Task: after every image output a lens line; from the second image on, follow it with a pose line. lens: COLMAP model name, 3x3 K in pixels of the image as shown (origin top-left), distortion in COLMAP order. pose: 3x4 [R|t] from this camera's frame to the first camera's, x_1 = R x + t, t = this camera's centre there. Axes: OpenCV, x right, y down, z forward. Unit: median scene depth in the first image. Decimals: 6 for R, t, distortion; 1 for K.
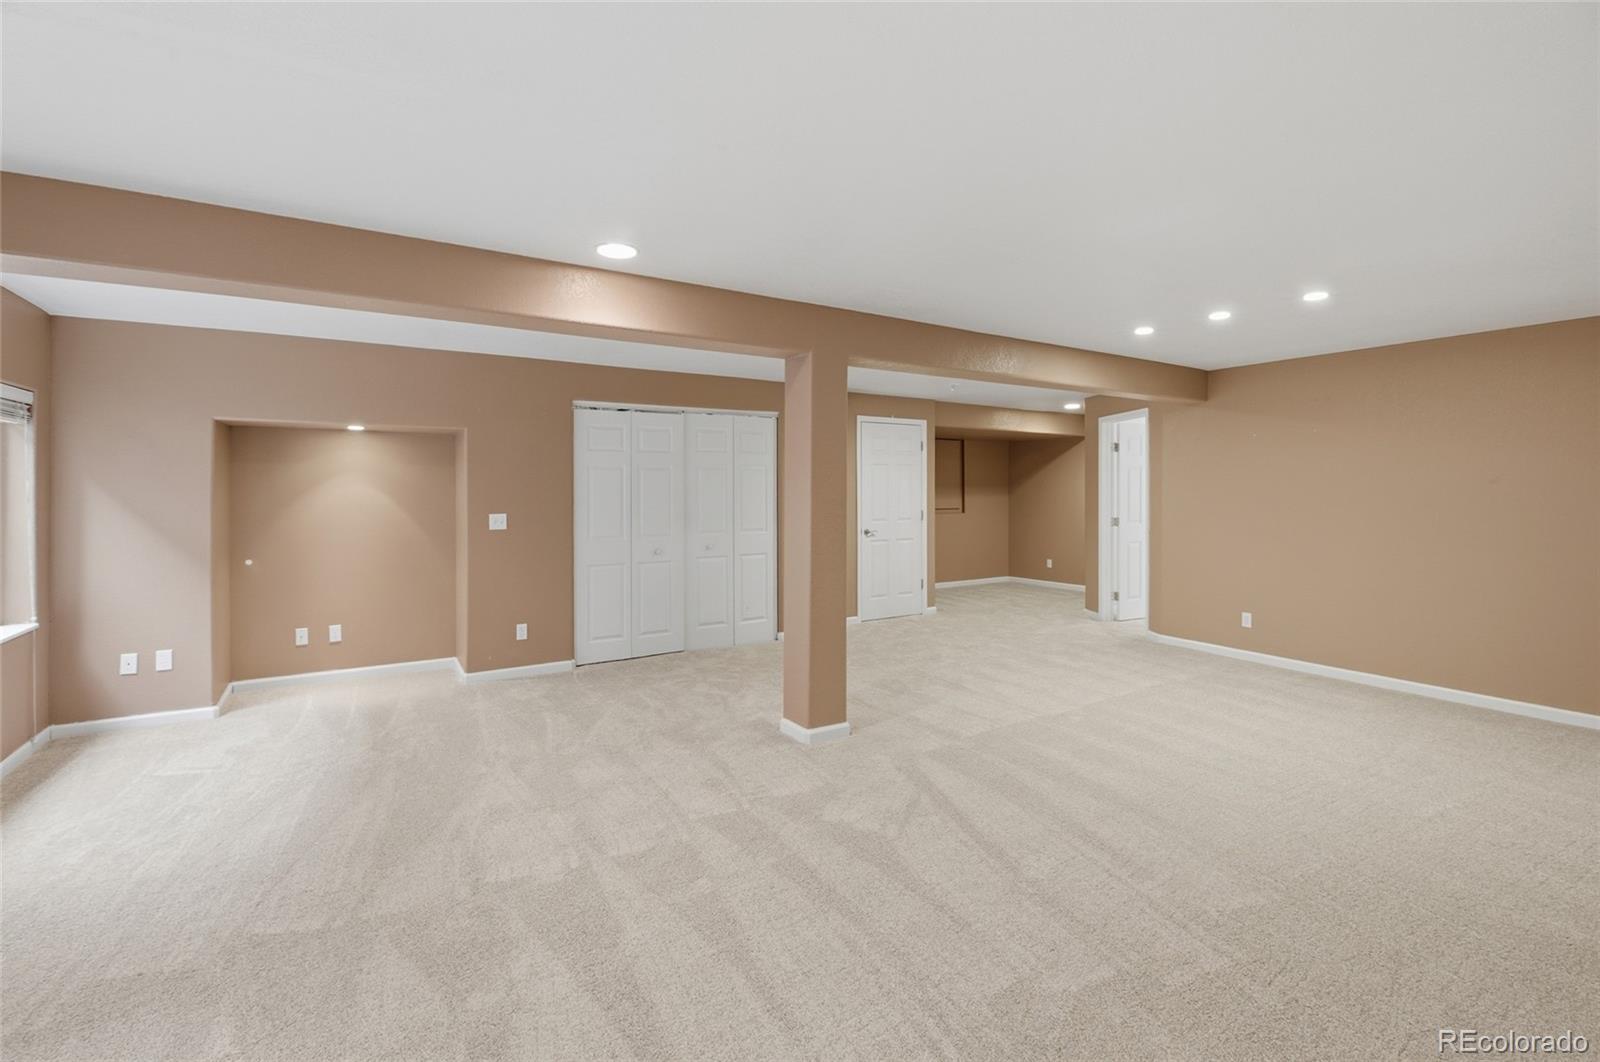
lens RADIAL K [[693.3, 0, 806.4], [0, 693.3, 491.9], [0, 0, 1]] dist [-0.000455, -0.001760]
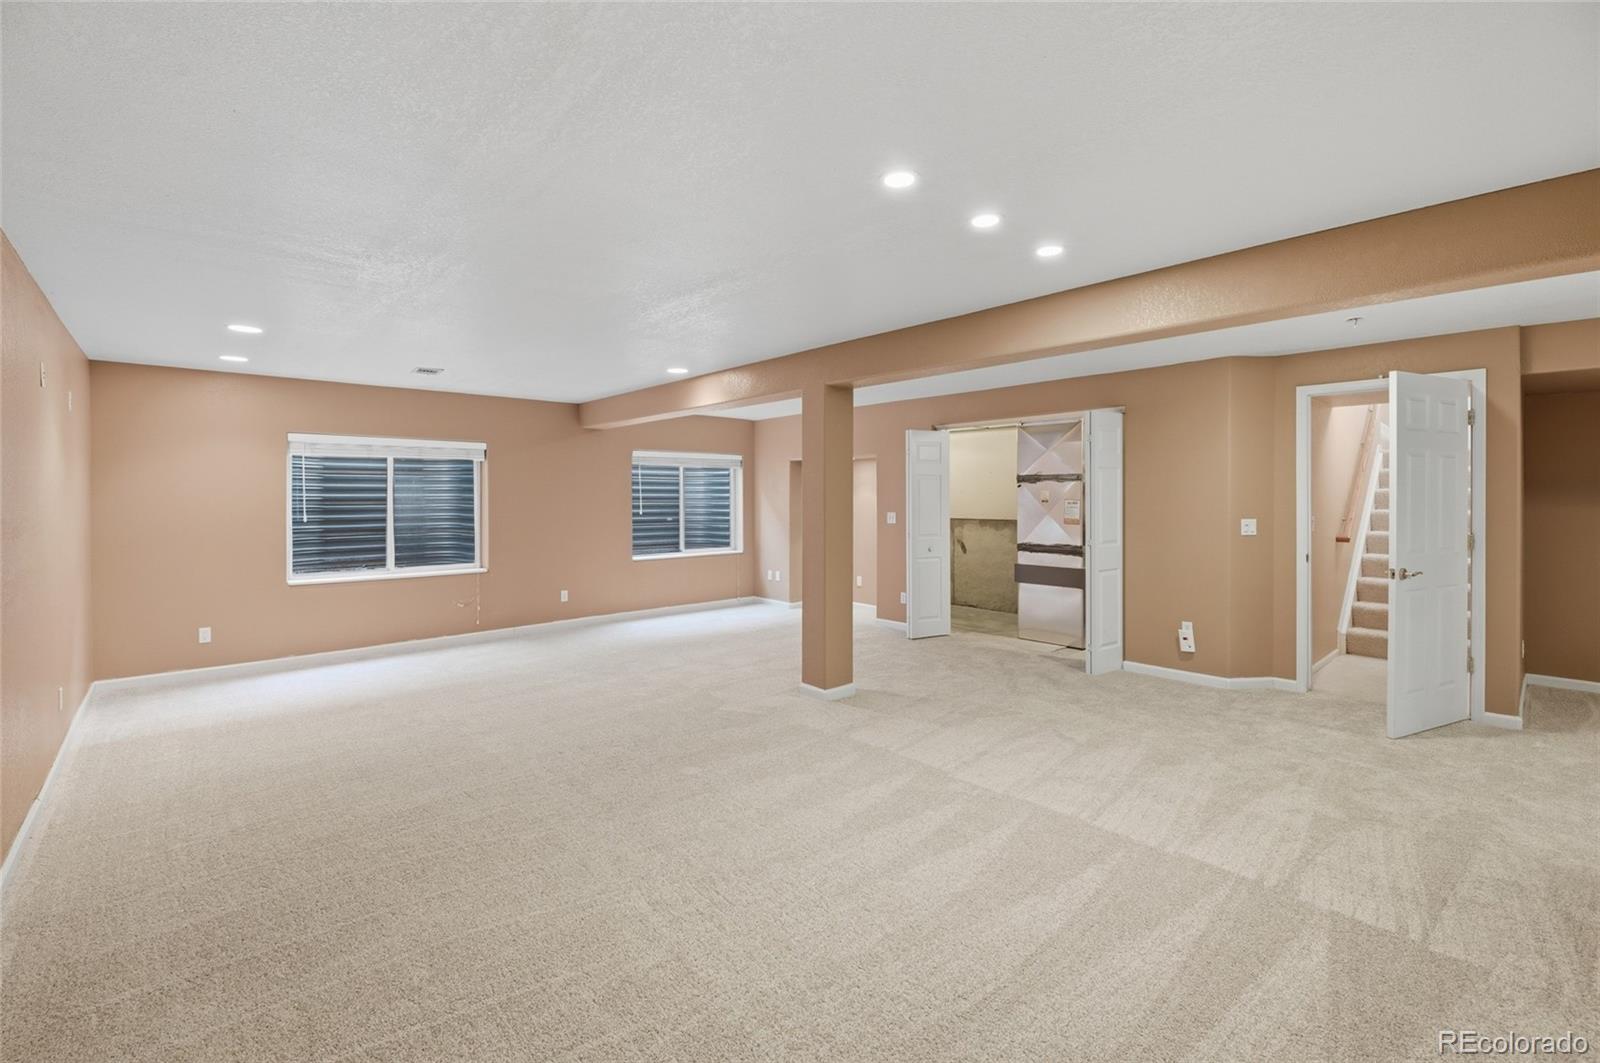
lens RADIAL K [[693.3, 0, 806.4], [0, 693.3, 492.4], [0, 0, 1]] dist [-0.000455, -0.001760]
pose [[0.171713, -0.001568, -0.985146, 1.028727], [0.000876, 0.999999, -0.001439, -0.009262], [0.985147, -0.000616, 0.171714, 0.628411]]
